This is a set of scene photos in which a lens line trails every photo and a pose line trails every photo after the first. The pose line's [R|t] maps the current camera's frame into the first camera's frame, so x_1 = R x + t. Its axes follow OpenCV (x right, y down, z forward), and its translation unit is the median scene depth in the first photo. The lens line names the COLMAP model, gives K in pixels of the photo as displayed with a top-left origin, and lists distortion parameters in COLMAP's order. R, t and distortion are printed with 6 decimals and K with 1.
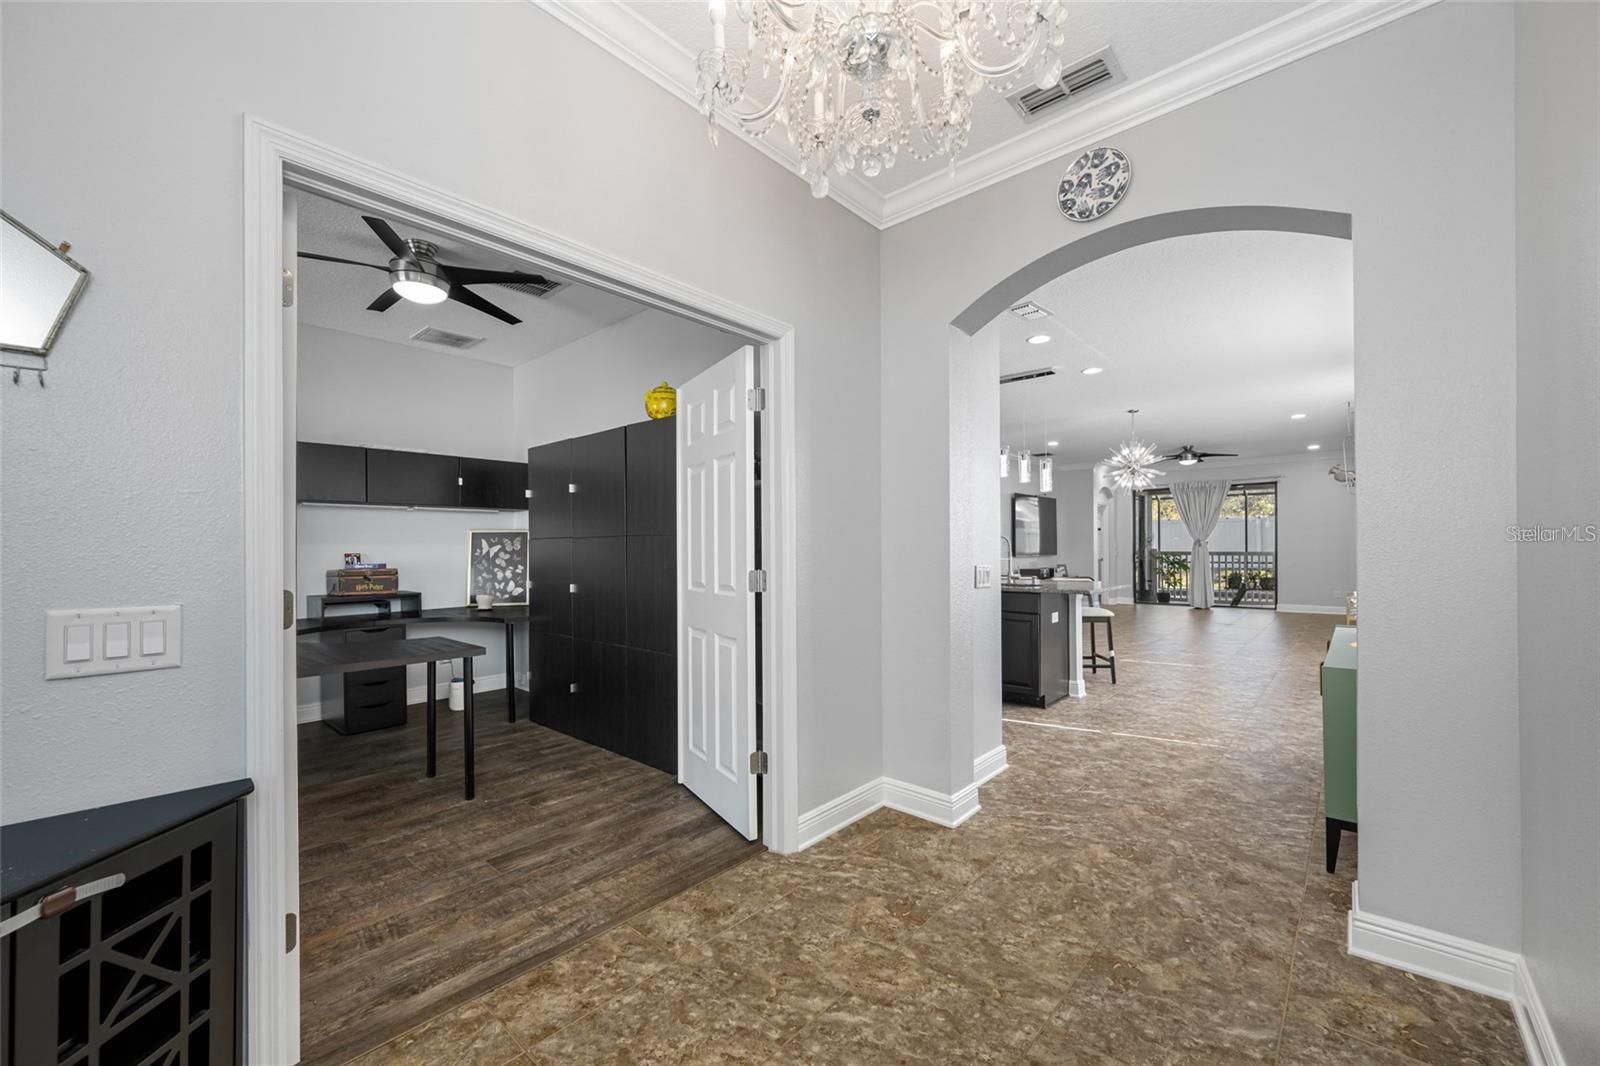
lens RADIAL K [[630.9, 0, 801.7], [0, 630.9, 561.2], [0, 0, 1]] dist [0.000271, 0.000009]
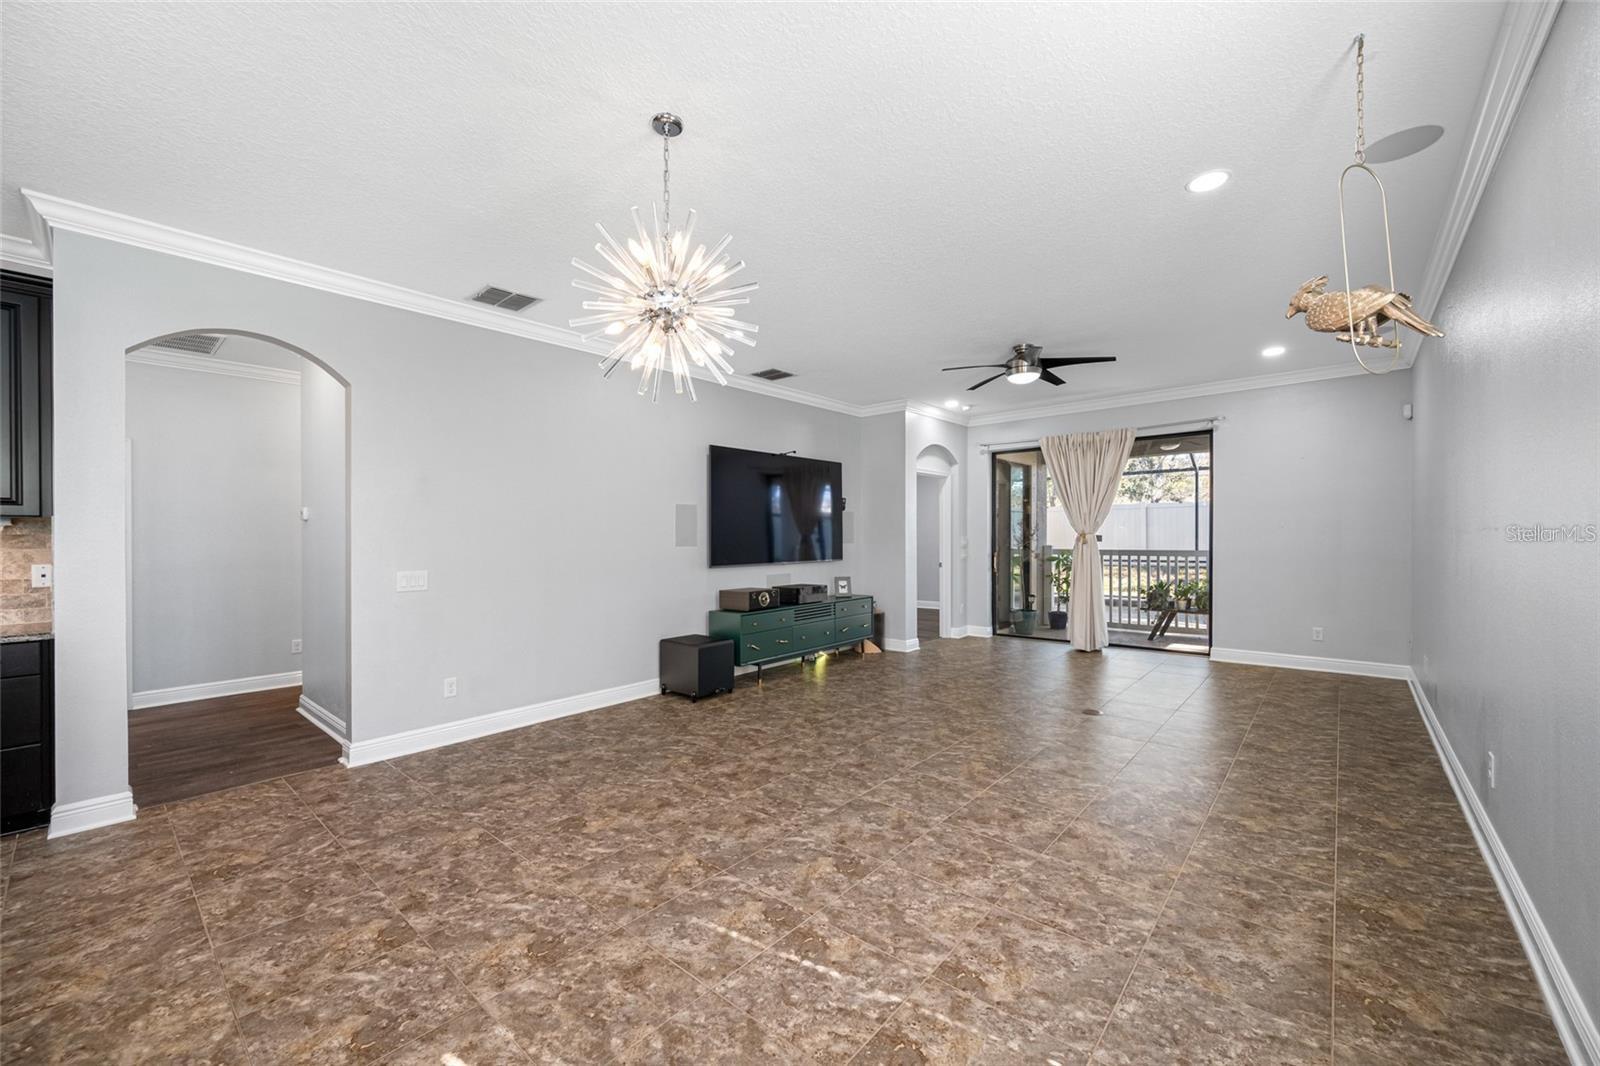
lens RADIAL K [[634.2, 0, 800.8], [0, 634.2, 561.2], [0, 0, 1]] dist [0.001381, 0.000220]
pose [[0.999802, -0.005223, 0.019214, 0.426253], [0.004963, 0.999896, 0.013577, -0.020349], [-0.019283, -0.013479, 0.999723, 0.500882]]
